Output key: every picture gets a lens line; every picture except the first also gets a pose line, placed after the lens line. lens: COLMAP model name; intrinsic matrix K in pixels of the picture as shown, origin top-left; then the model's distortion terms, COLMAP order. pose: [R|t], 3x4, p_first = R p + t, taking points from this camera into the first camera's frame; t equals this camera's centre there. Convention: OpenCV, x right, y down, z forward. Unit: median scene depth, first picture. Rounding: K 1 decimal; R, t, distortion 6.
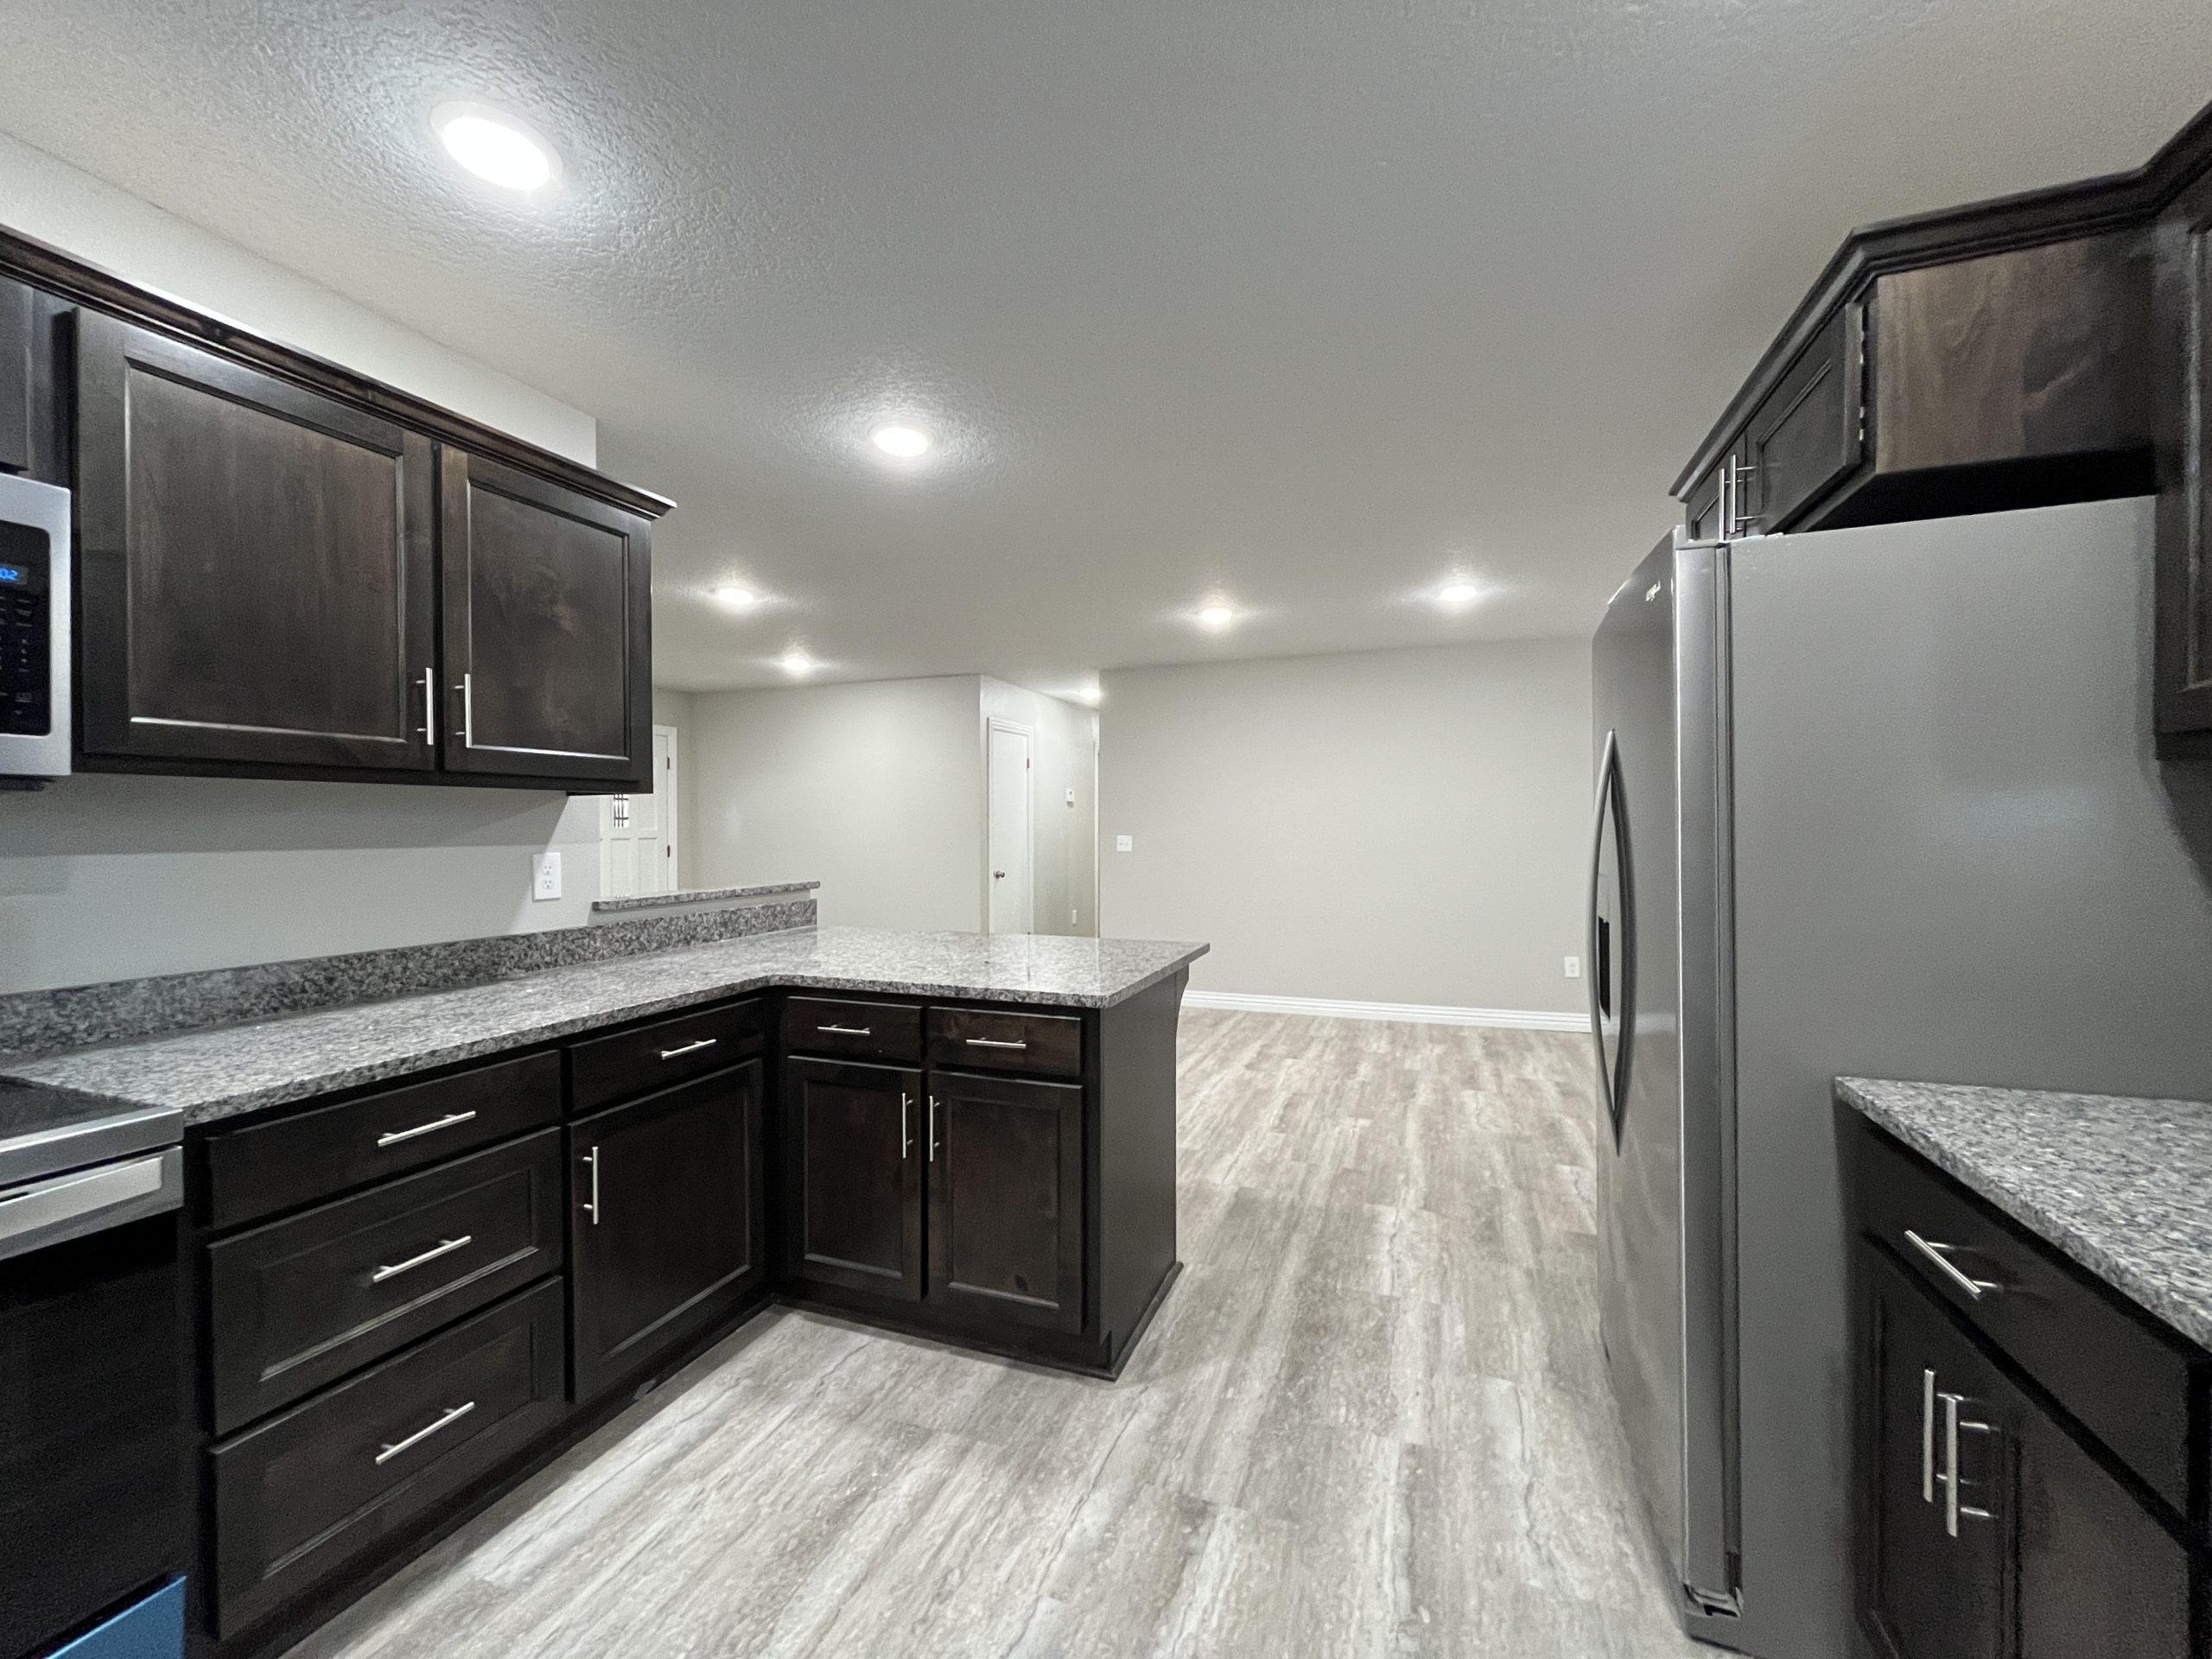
lens RADIAL K [[893.5, 0, 1106.8], [0, 893.5, 832.2], [0, 0, 1]] dist [-0.003041, -0.000033]
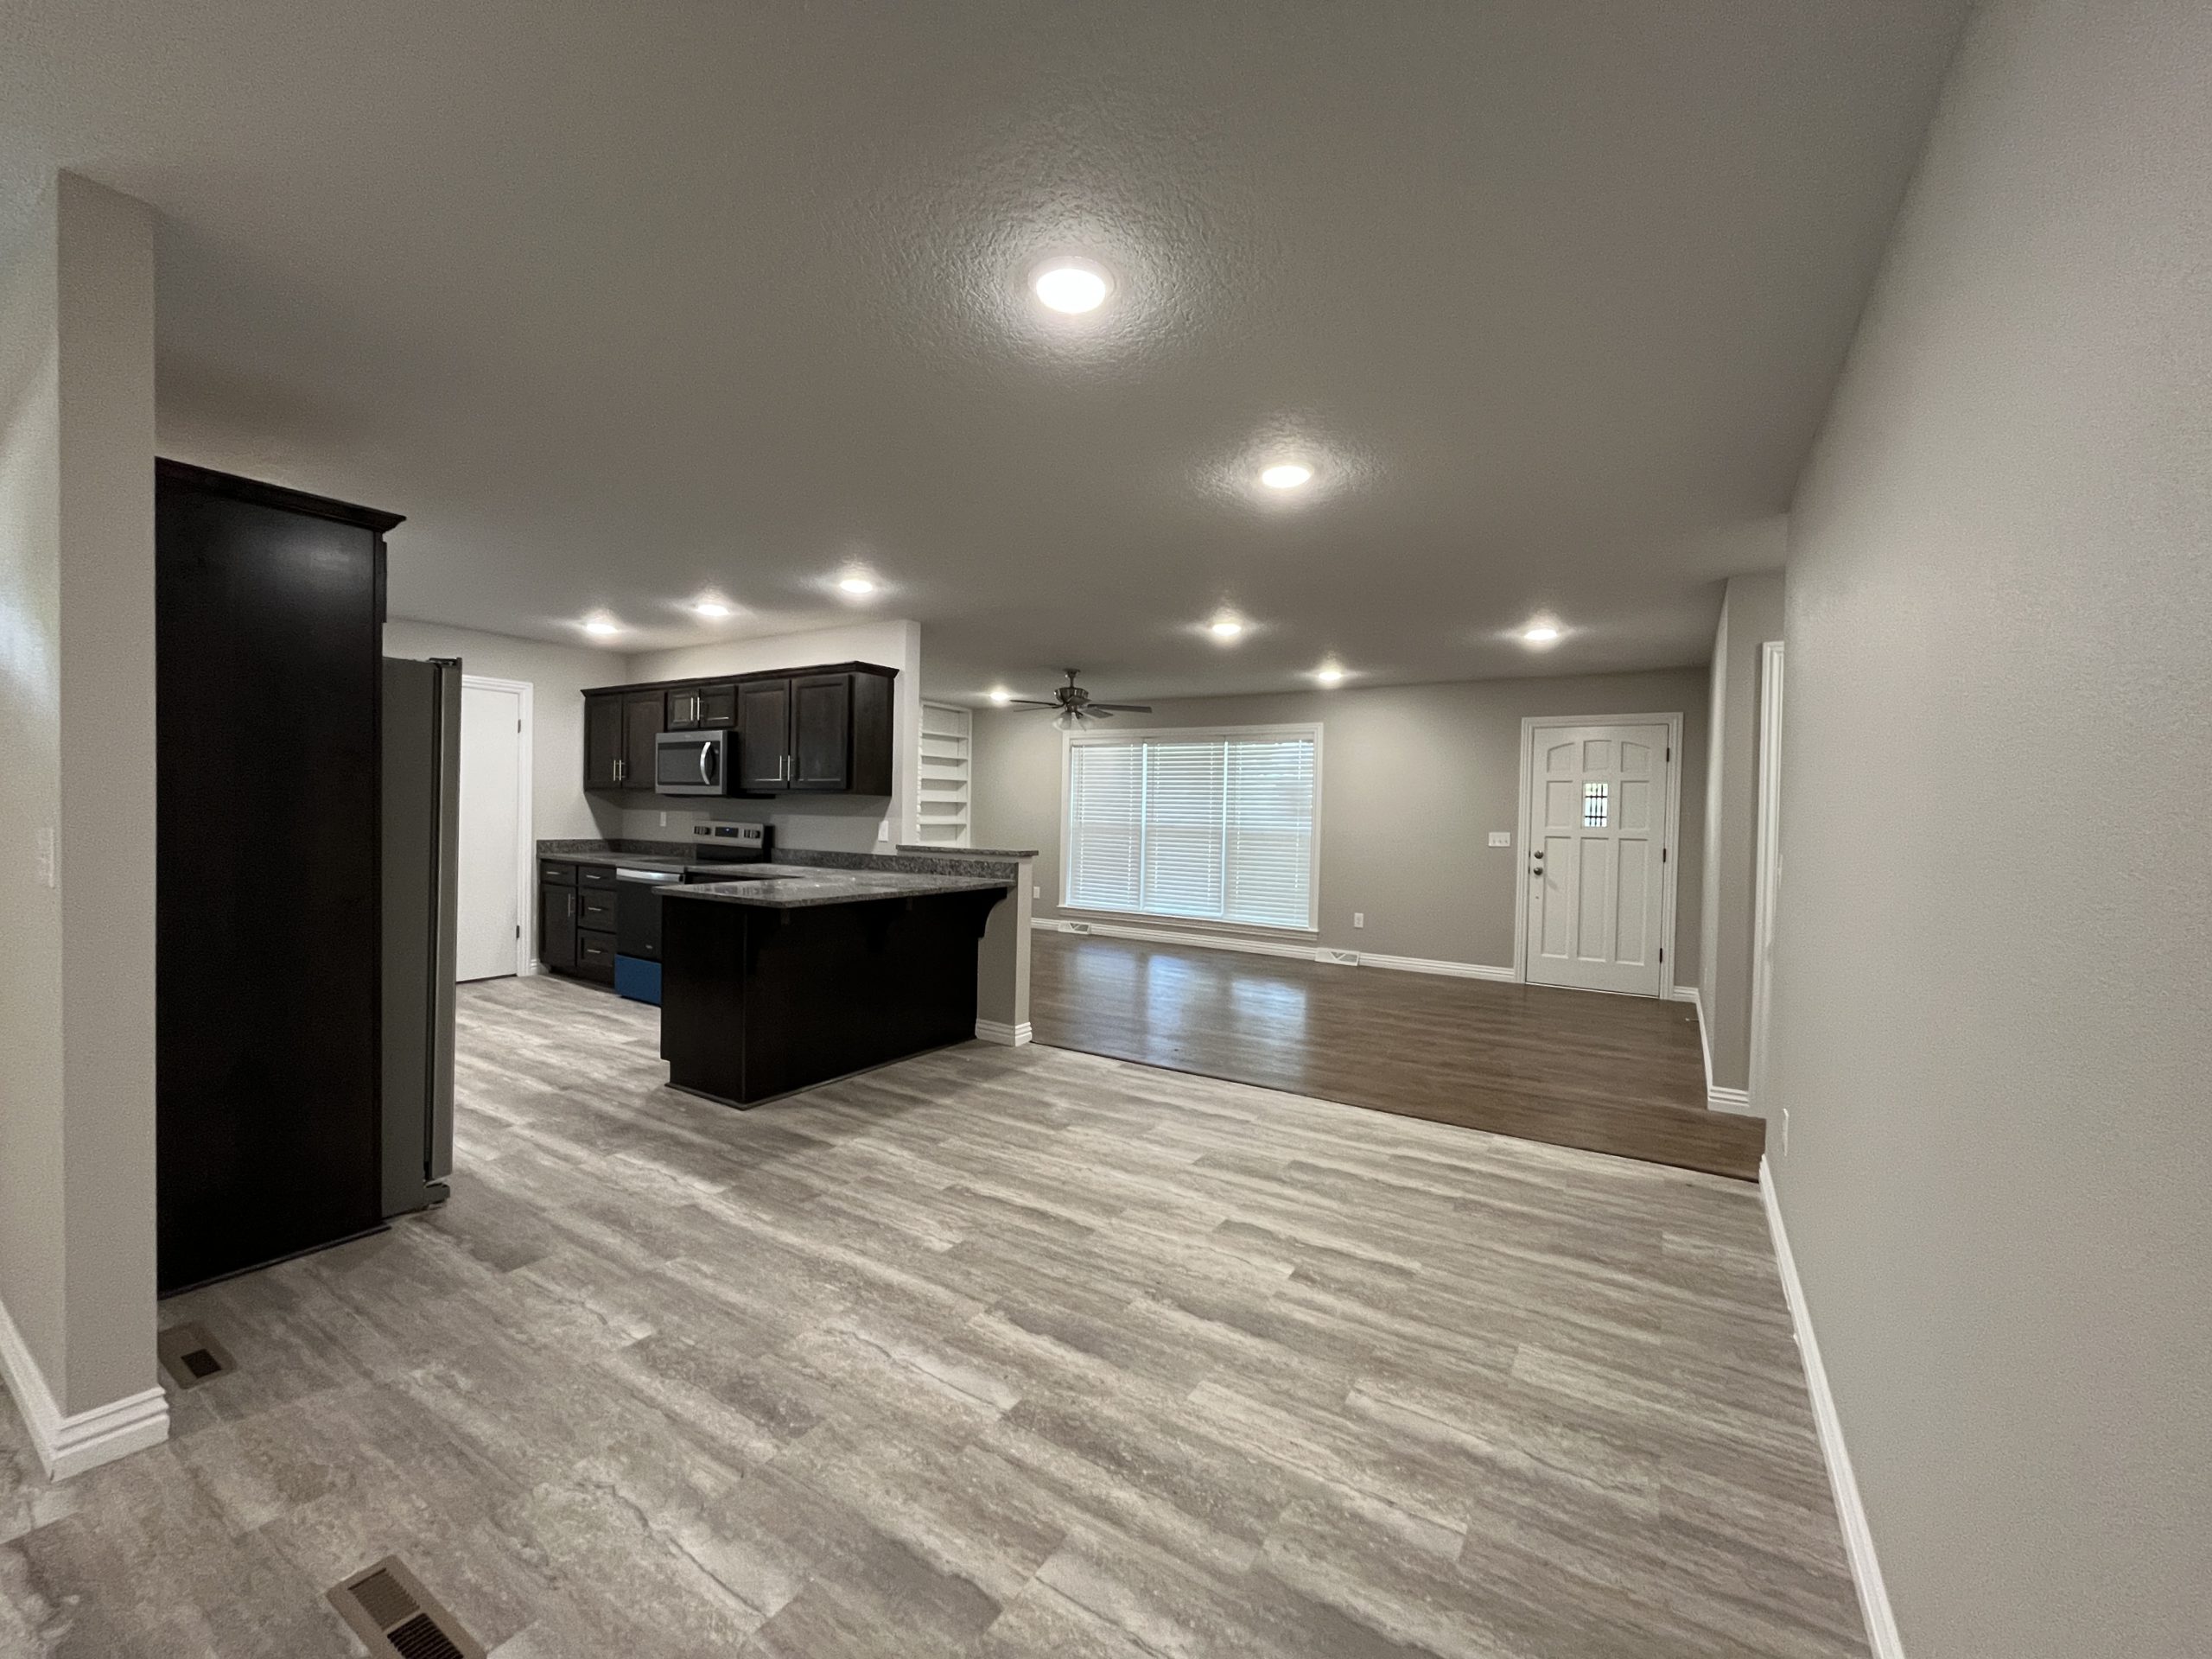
lens RADIAL K [[893.5, 0, 1106.8], [0, 893.5, 832.2], [0, 0, 1]] dist [-0.003041, -0.000033]
pose [[-0.208447, 0.019089, -0.977847, 1.181722], [-0.030153, 0.999209, 0.025934, -0.019596], [0.977569, 0.034891, -0.207706, 1.602278]]
